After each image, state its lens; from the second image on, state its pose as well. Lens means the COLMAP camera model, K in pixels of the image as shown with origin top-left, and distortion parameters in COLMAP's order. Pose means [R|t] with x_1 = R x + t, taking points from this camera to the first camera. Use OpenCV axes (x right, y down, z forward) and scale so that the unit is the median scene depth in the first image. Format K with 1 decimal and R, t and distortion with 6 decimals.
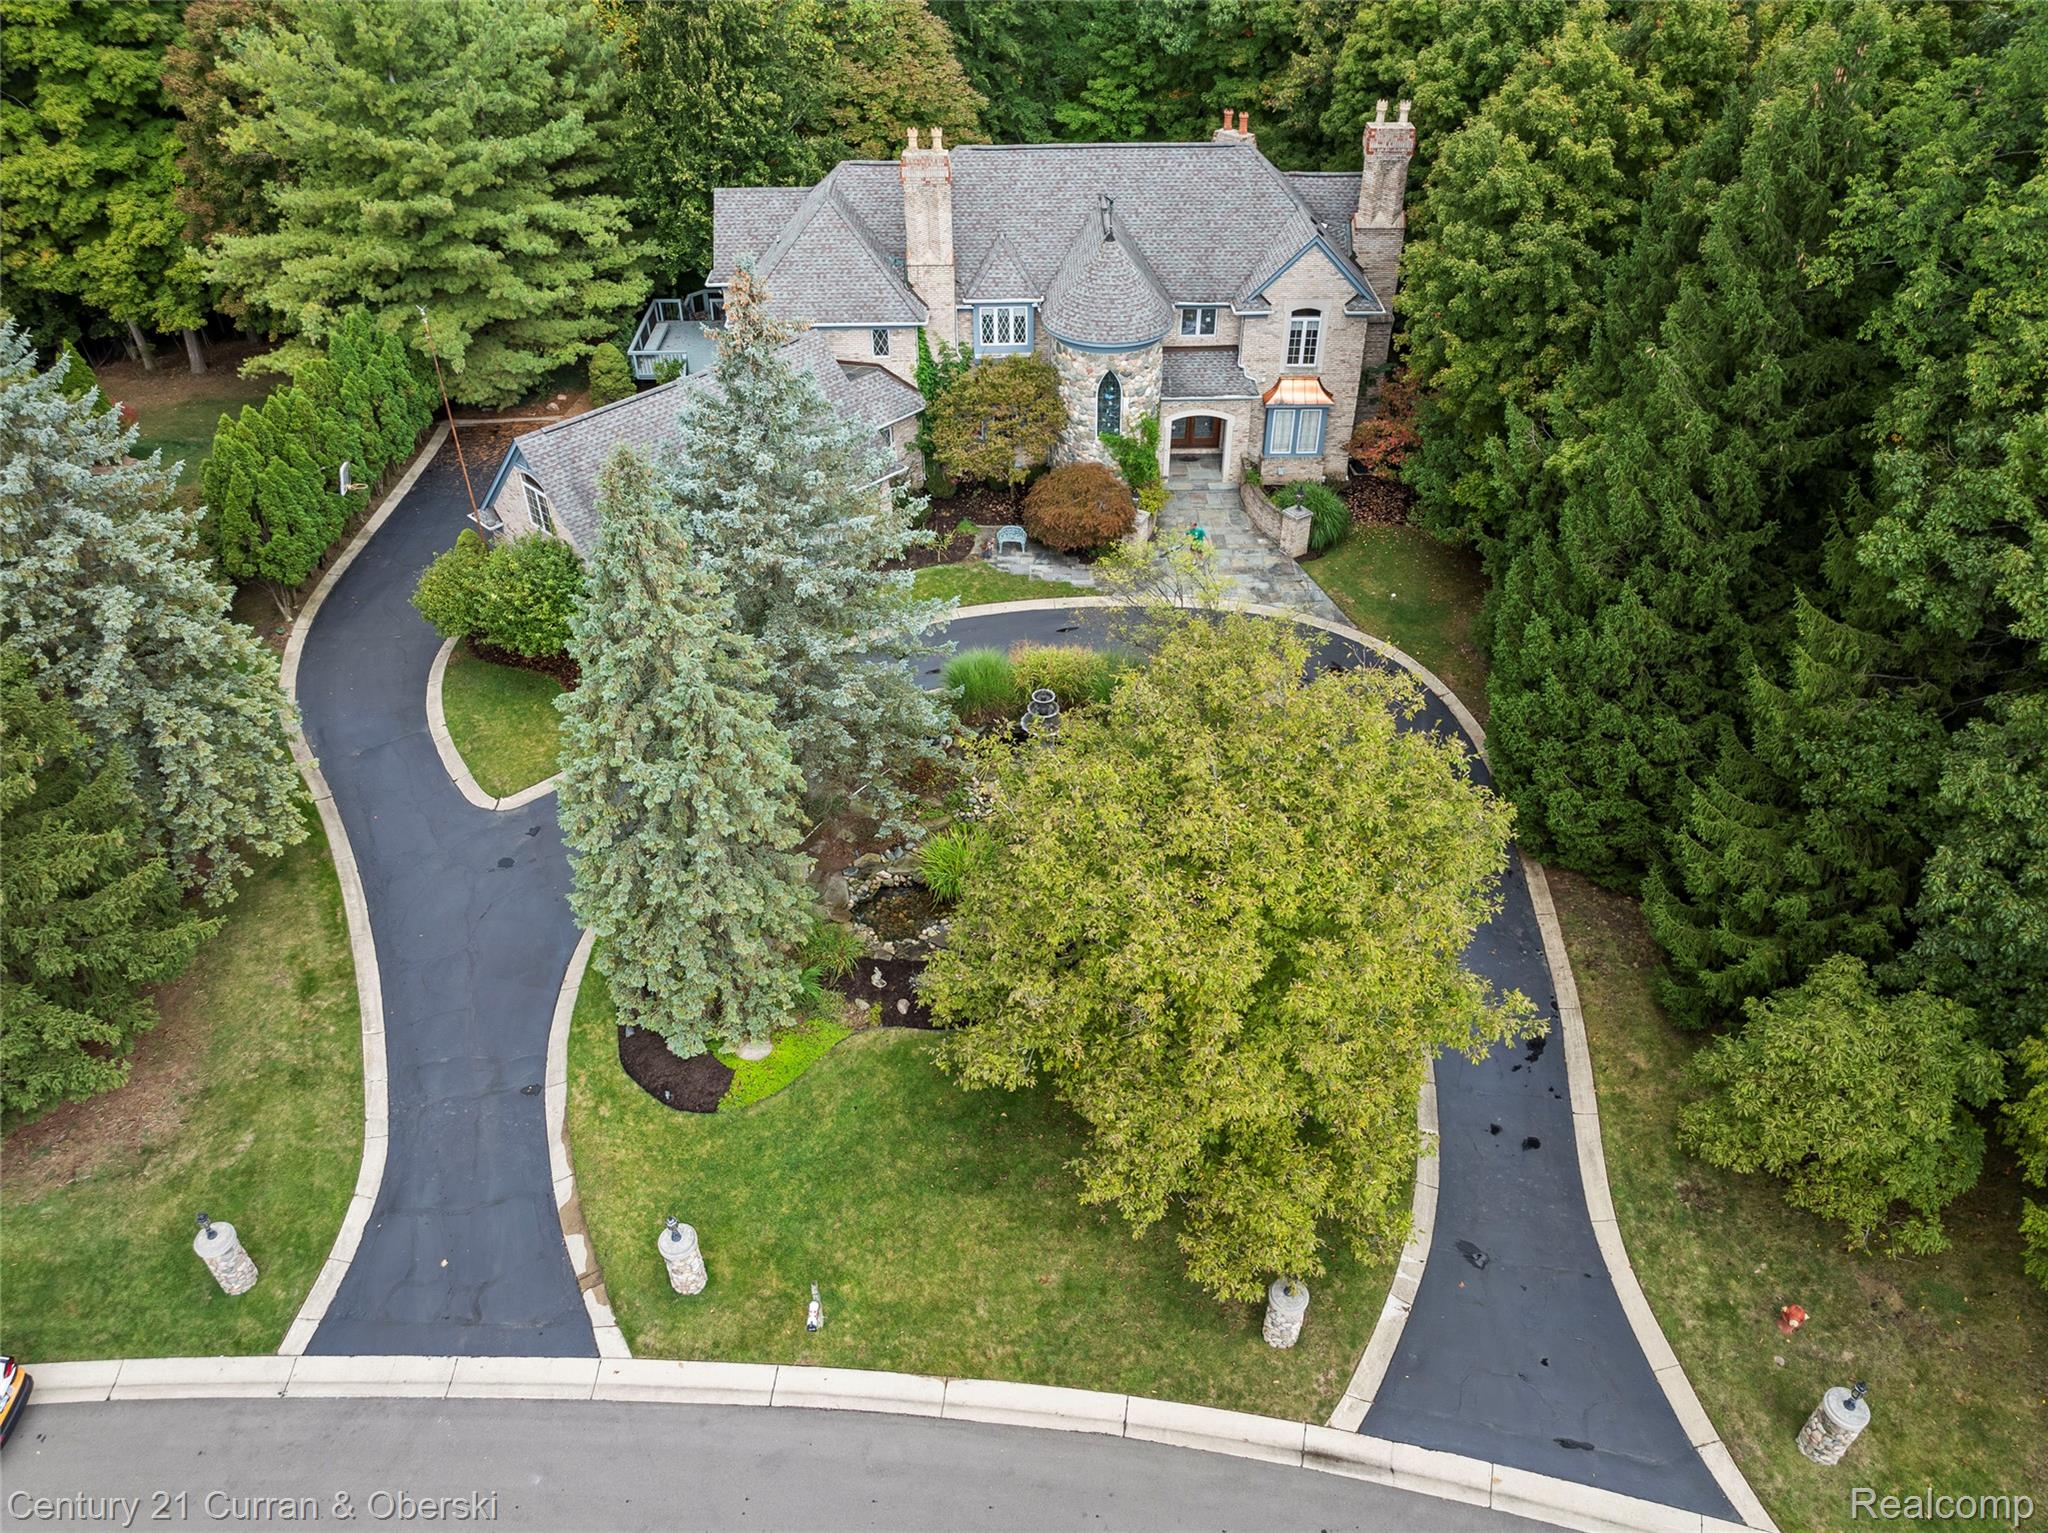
lens RADIAL K [[1459.6, 0, 1027.2], [0, 1459.6, 756.9], [0, 0, 1]] dist [-0.041177, 0.005999]
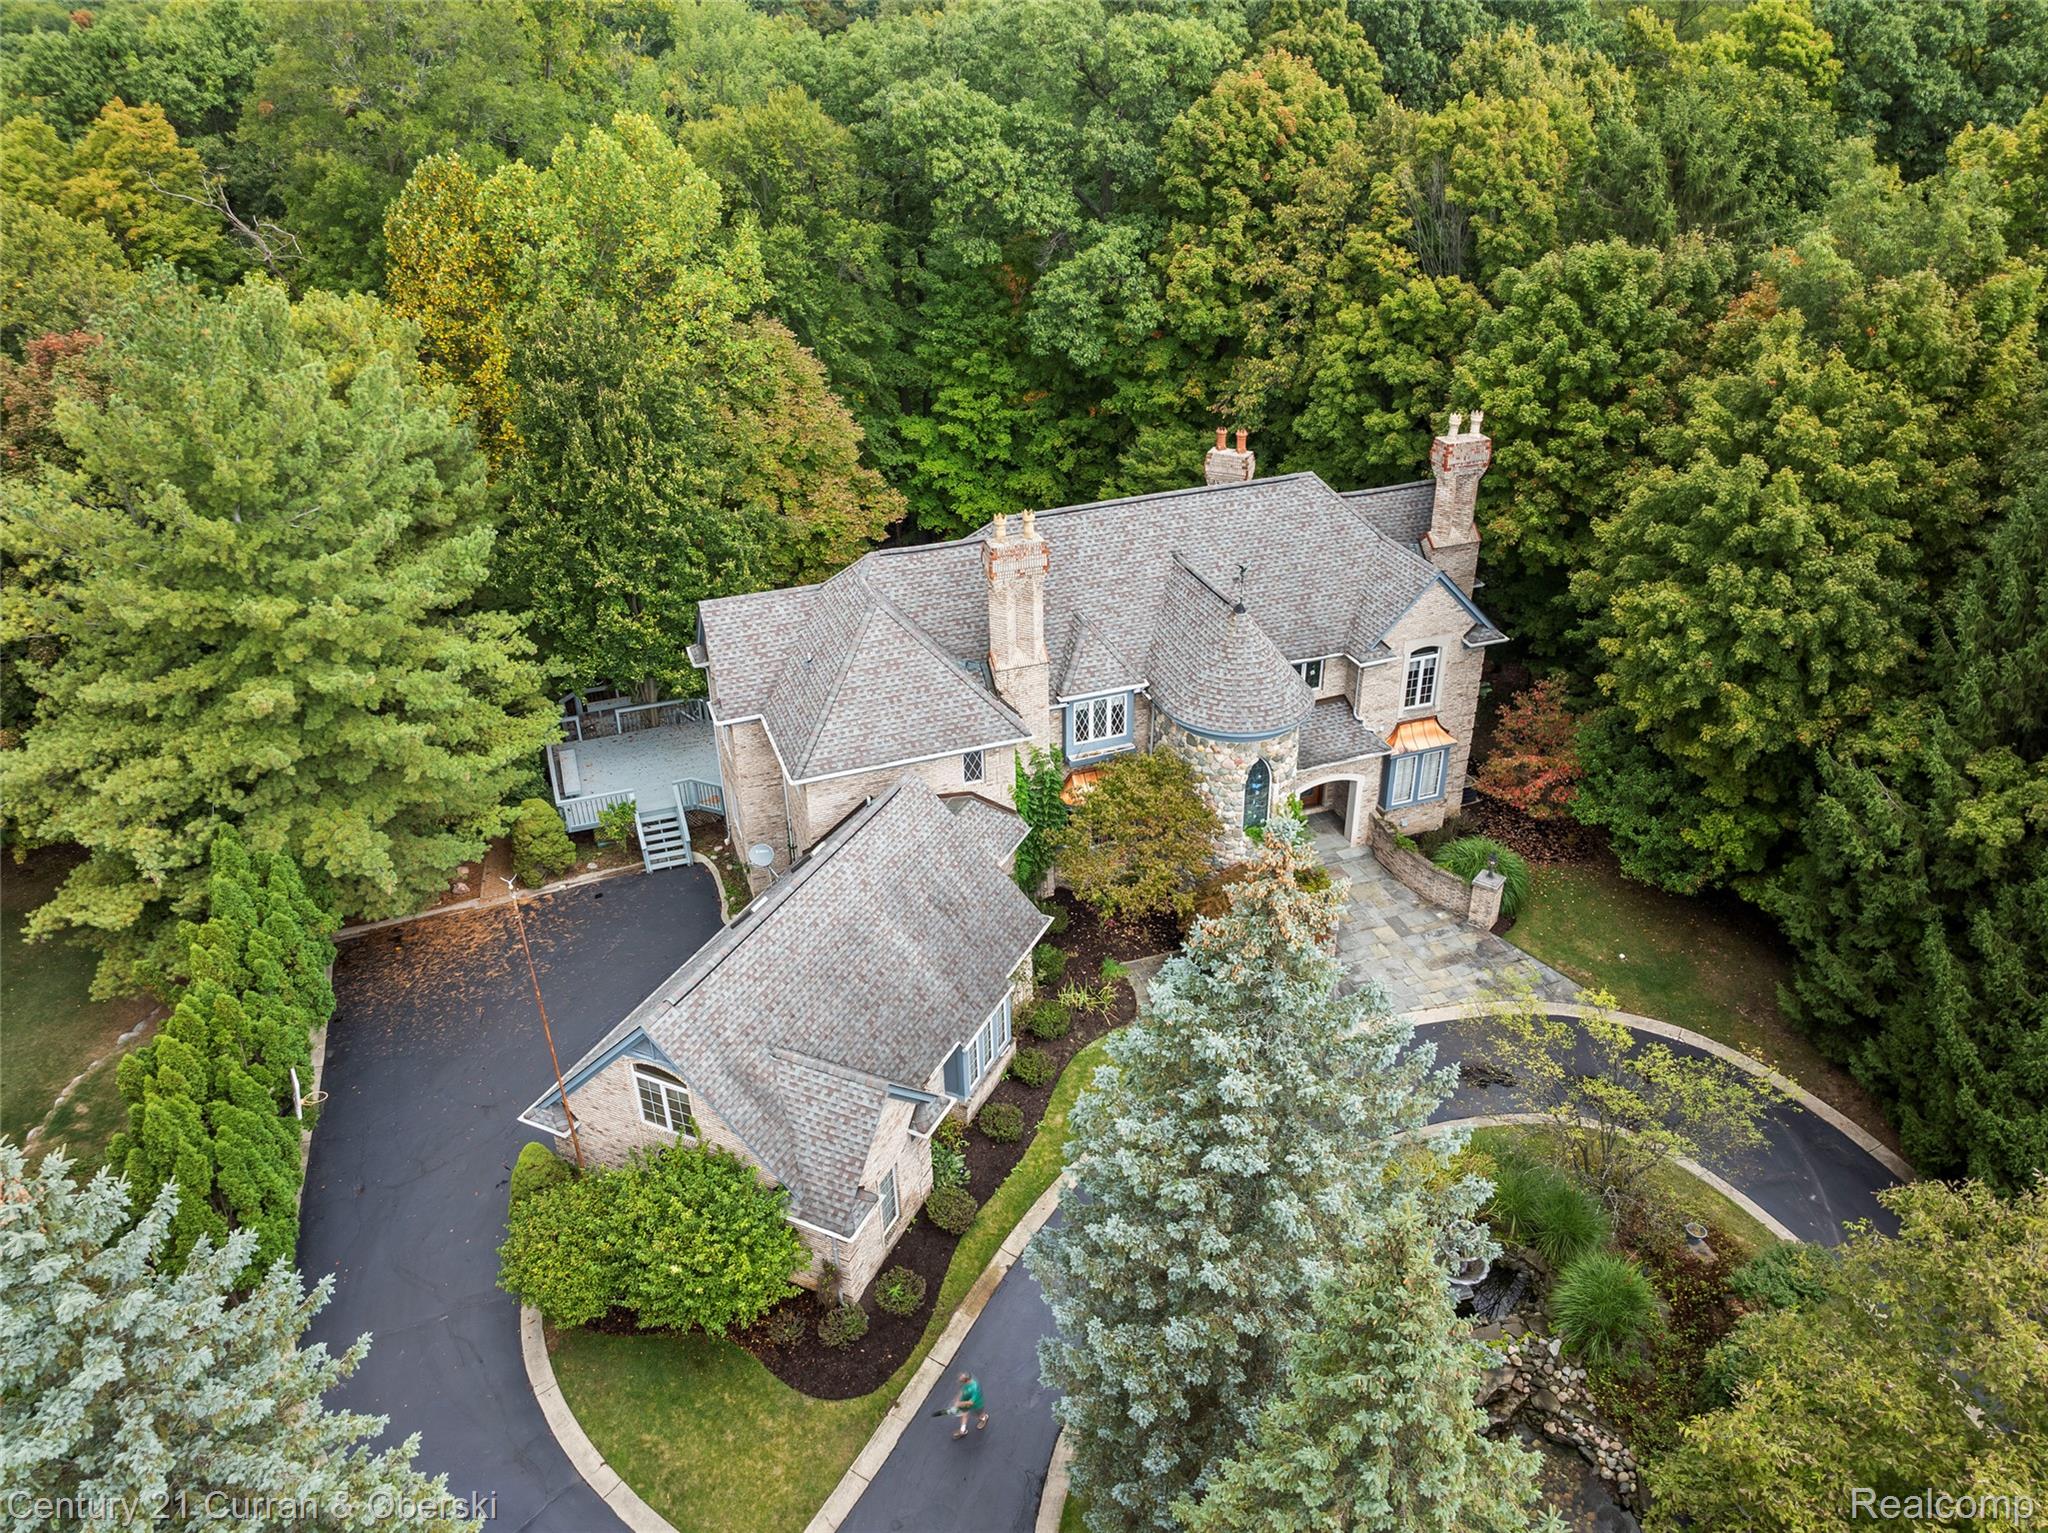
lens RADIAL K [[1459.6, 0, 1035.4], [0, 1459.6, 777.8], [0, 0, 1]] dist [-0.041177, 0.005999]
pose [[0.947371, -0.172286, 0.269827, -0.289453], [0.206118, 0.973163, -0.102319, -0.190940], [-0.244957, 0.152550, 0.957457, 0.222323]]
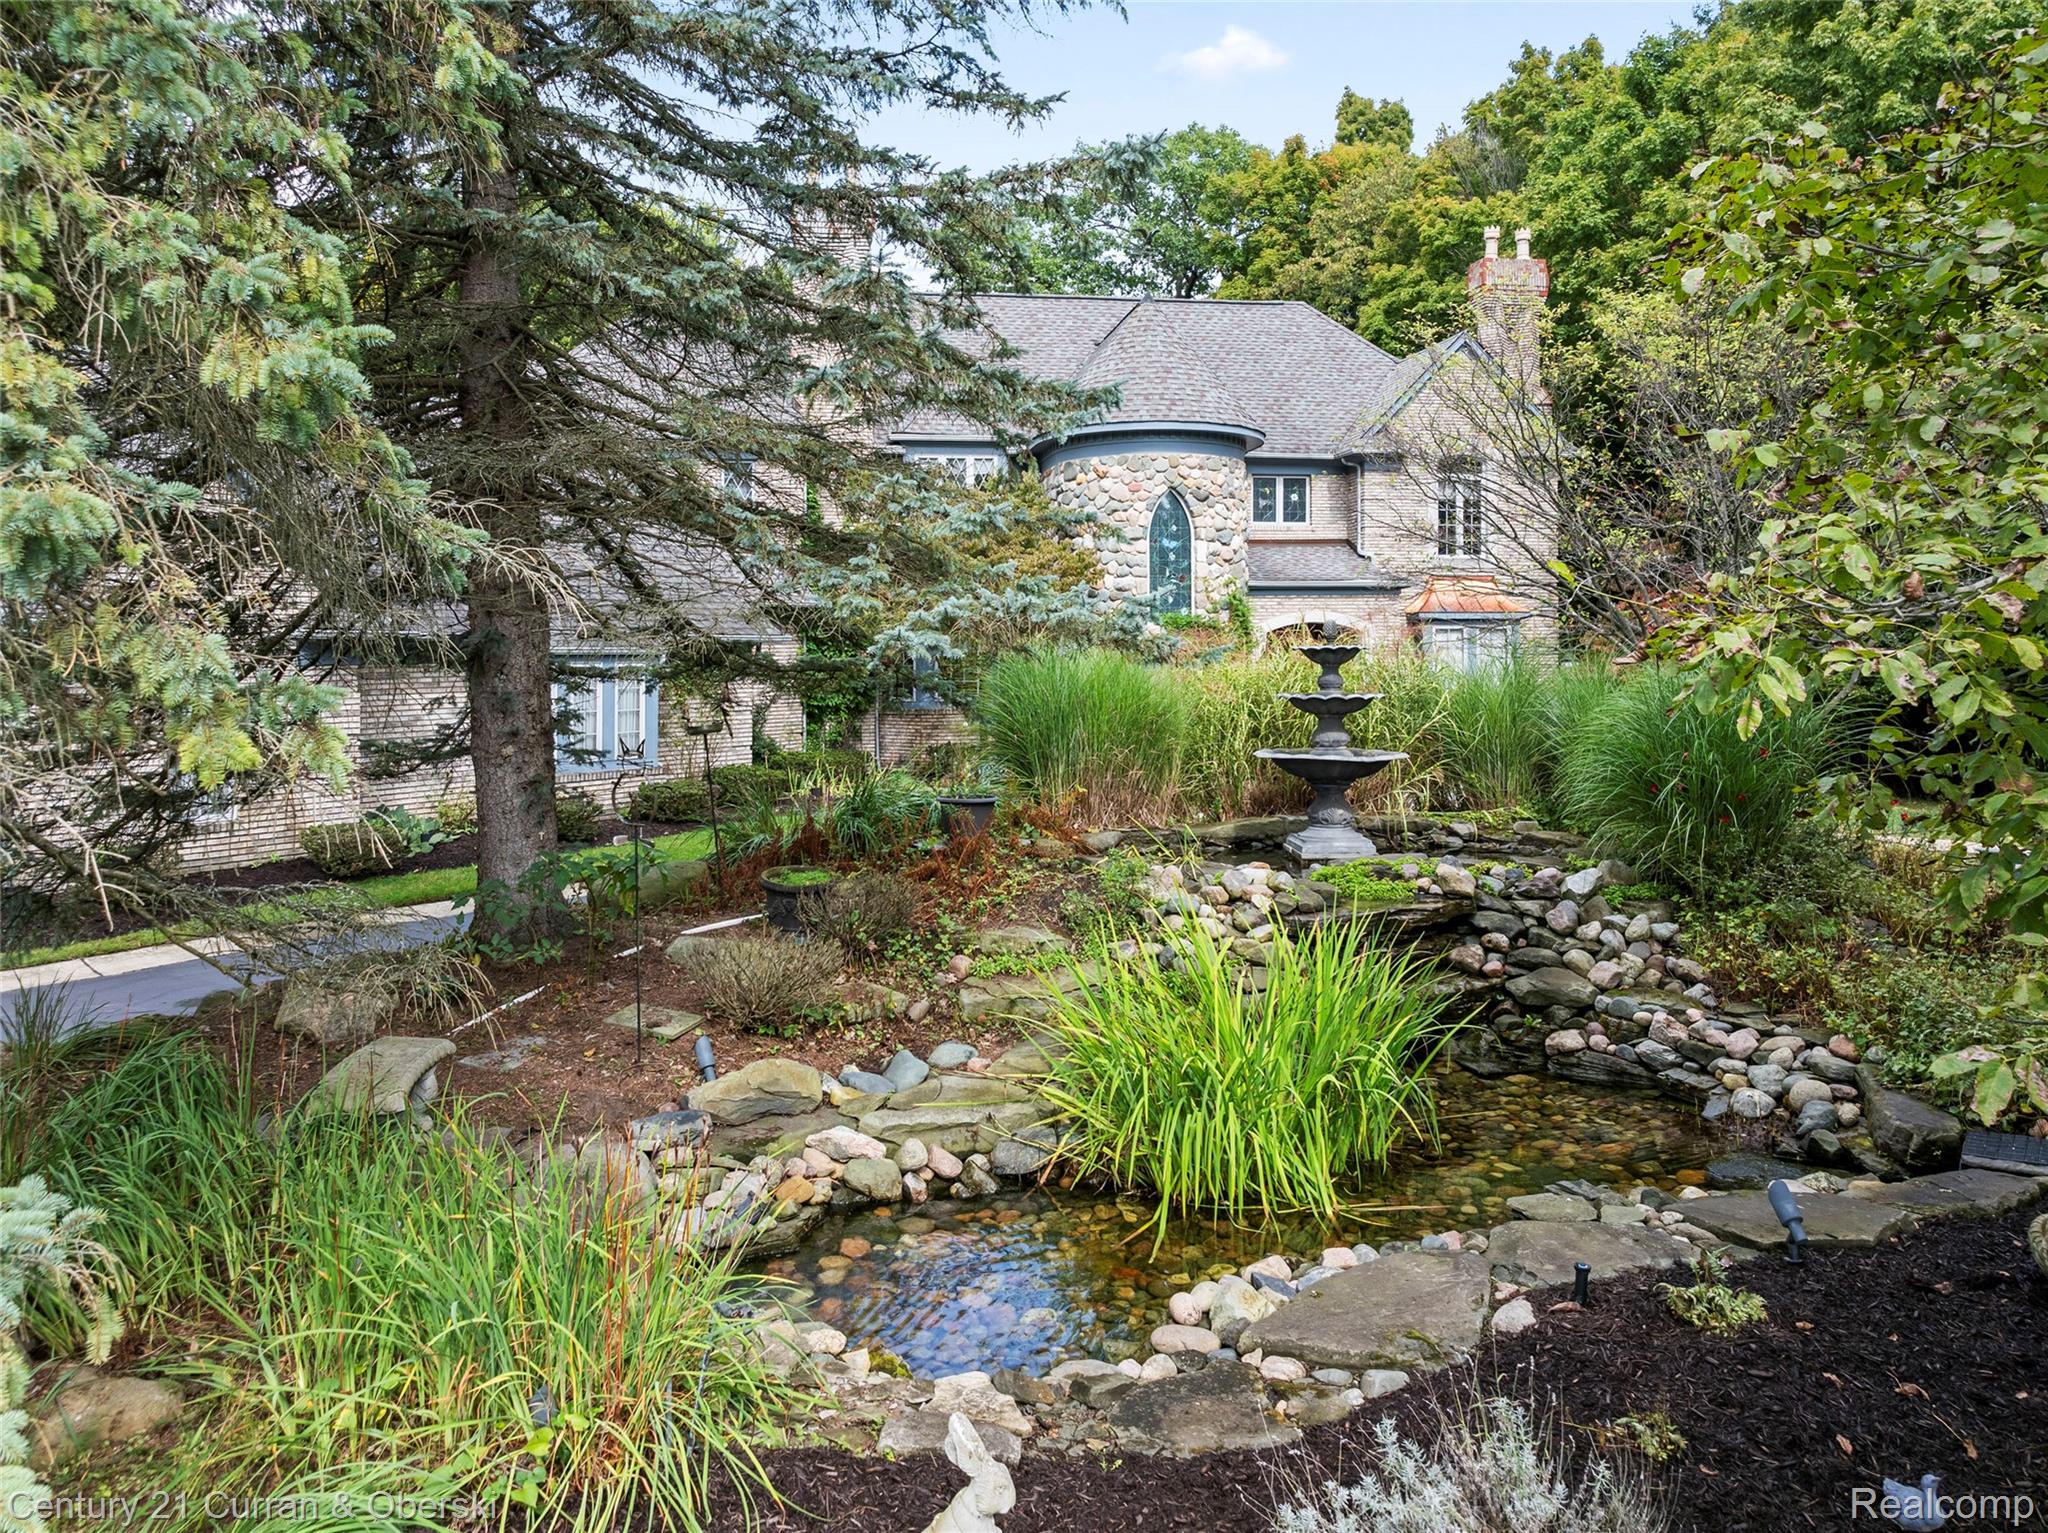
lens RADIAL K [[1459.6, 0, 979.8], [0, 1459.6, 622.1], [0, 0, 1]] dist [-0.041177, 0.005999]
pose [[0.993343, 0.005804, 0.115050, -0.076398], [0.067469, 0.780197, -0.621884, 0.108992], [-0.093372, 0.625507, 0.774612, 0.598586]]
